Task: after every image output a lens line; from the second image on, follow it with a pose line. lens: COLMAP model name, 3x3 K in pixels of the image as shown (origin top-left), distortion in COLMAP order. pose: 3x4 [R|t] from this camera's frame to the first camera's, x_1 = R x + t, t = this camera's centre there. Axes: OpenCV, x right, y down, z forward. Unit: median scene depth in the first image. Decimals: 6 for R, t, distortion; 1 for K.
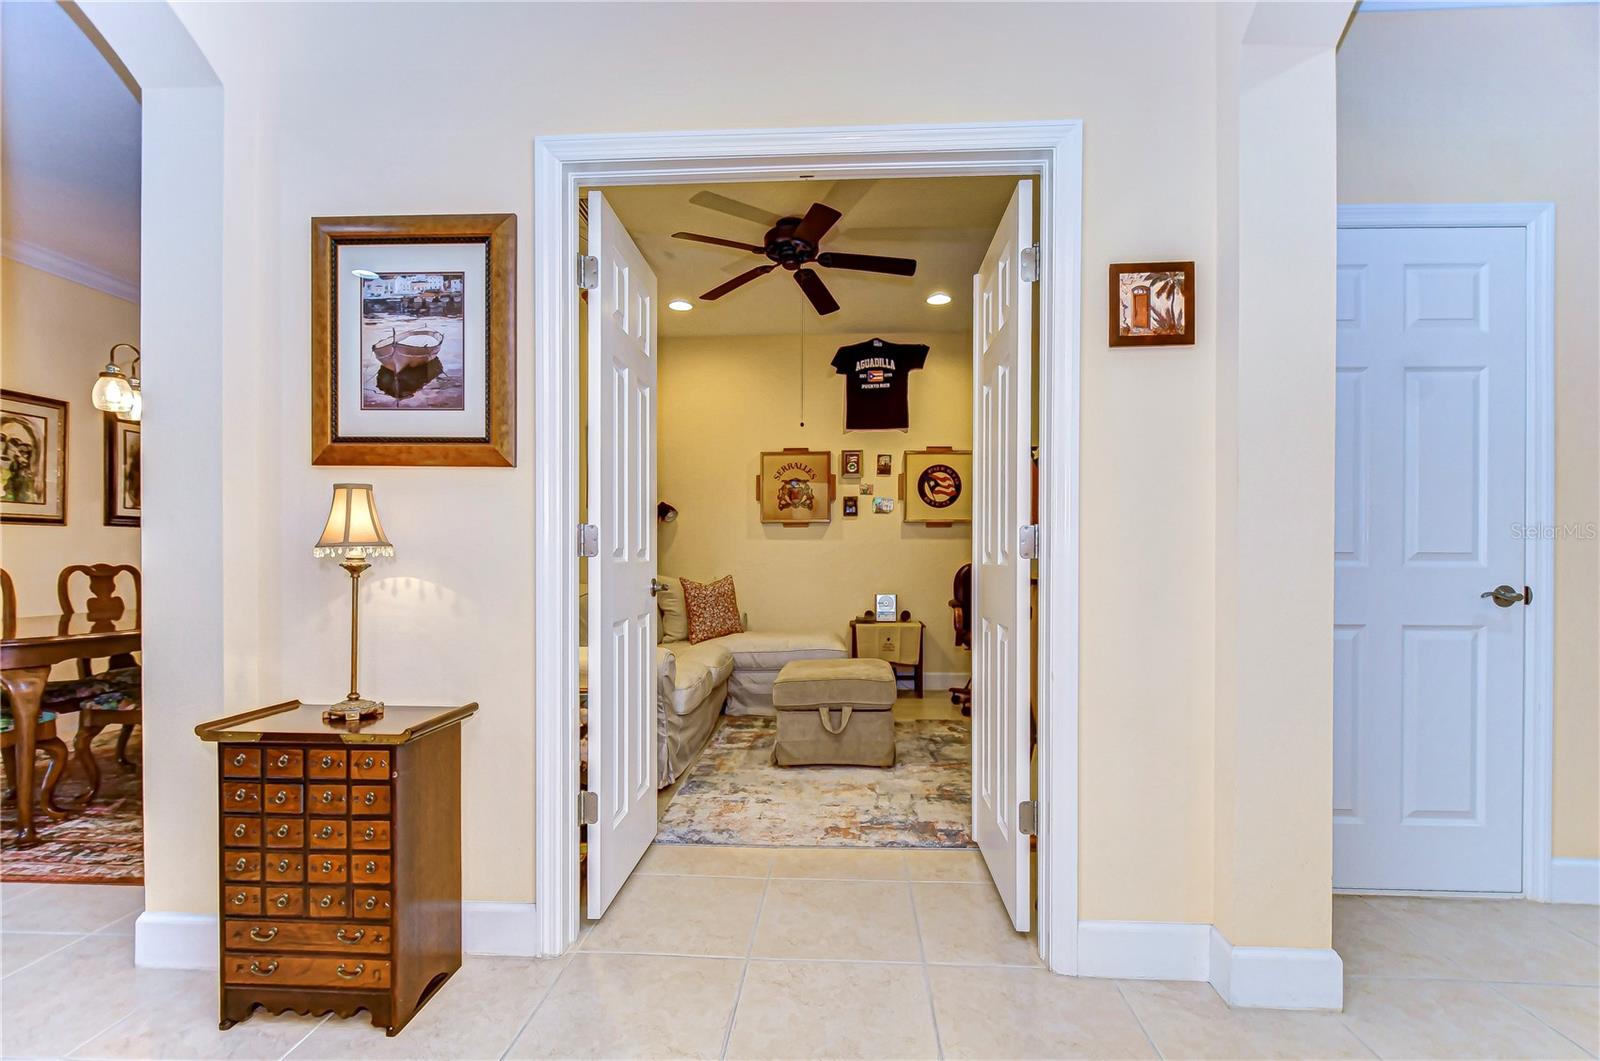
lens RADIAL K [[705.6, 0, 800.1], [0, 705.6, 556.4], [0, 0, 1]] dist [0.000751, -0.000558]
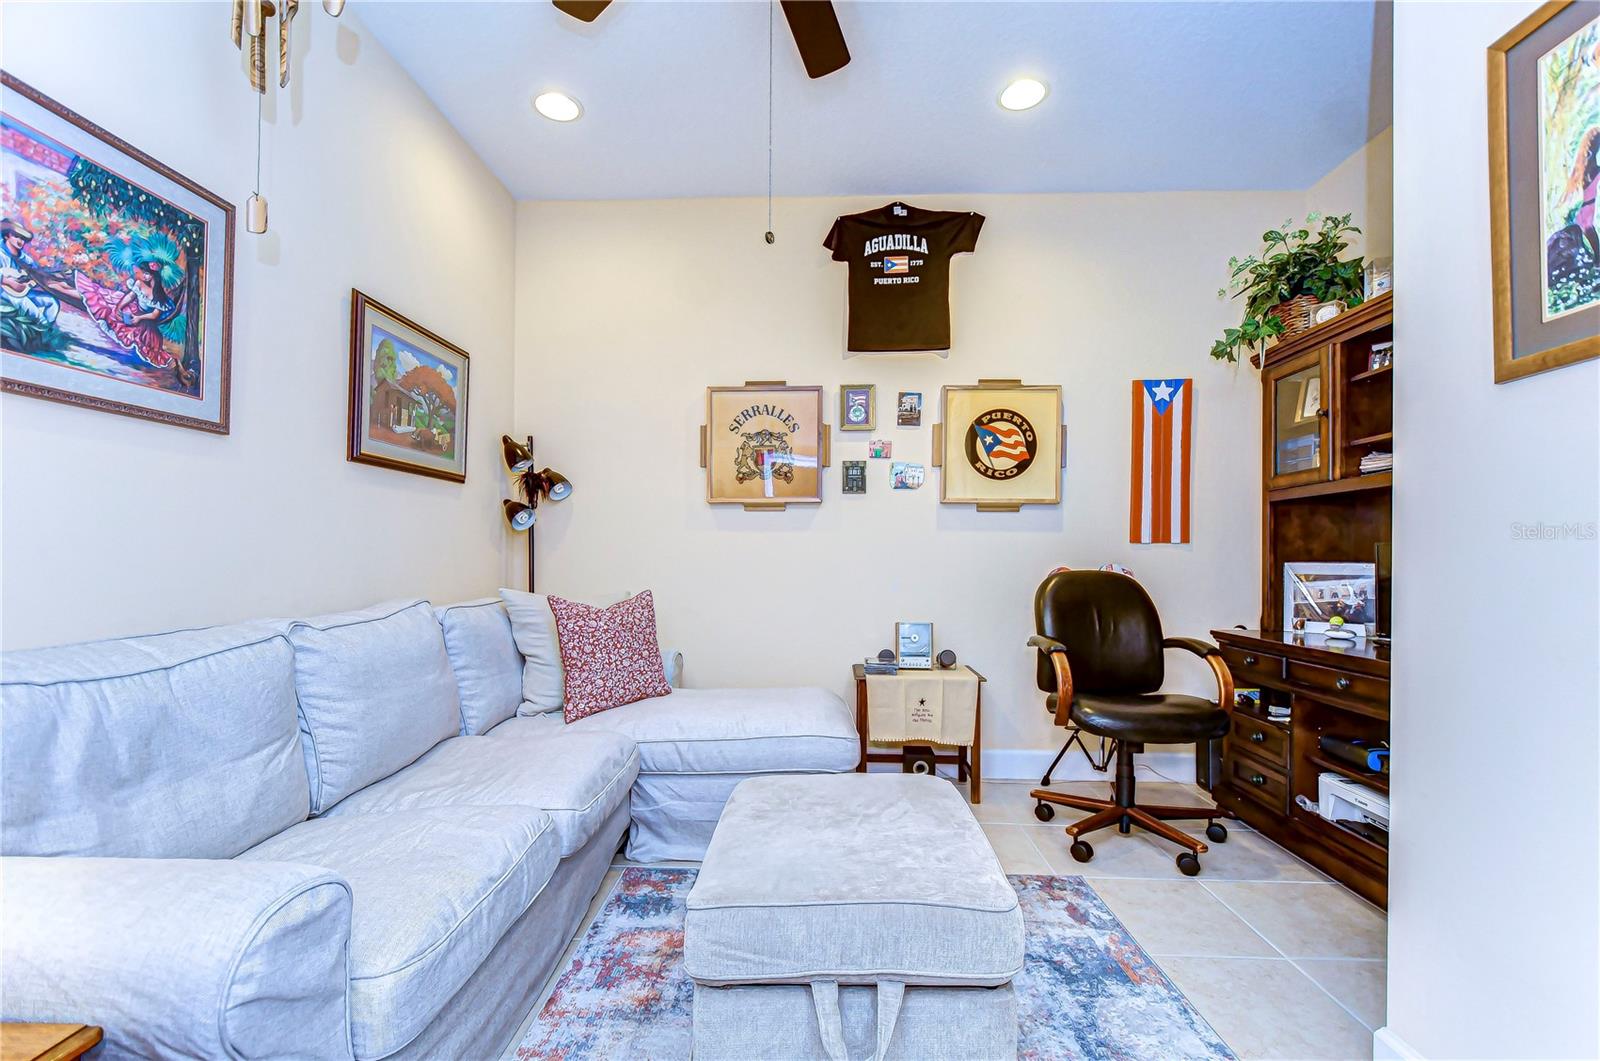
lens RADIAL K [[705.6, 0, 800.1], [0, 705.6, 556.4], [0, 0, 1]] dist [0.000751, -0.000558]
pose [[0.999500, 0.004439, 0.031304, 0.005621], [-0.004360, 0.999987, -0.002594, -0.000455], [-0.031315, 0.002456, 0.999507, 0.394179]]
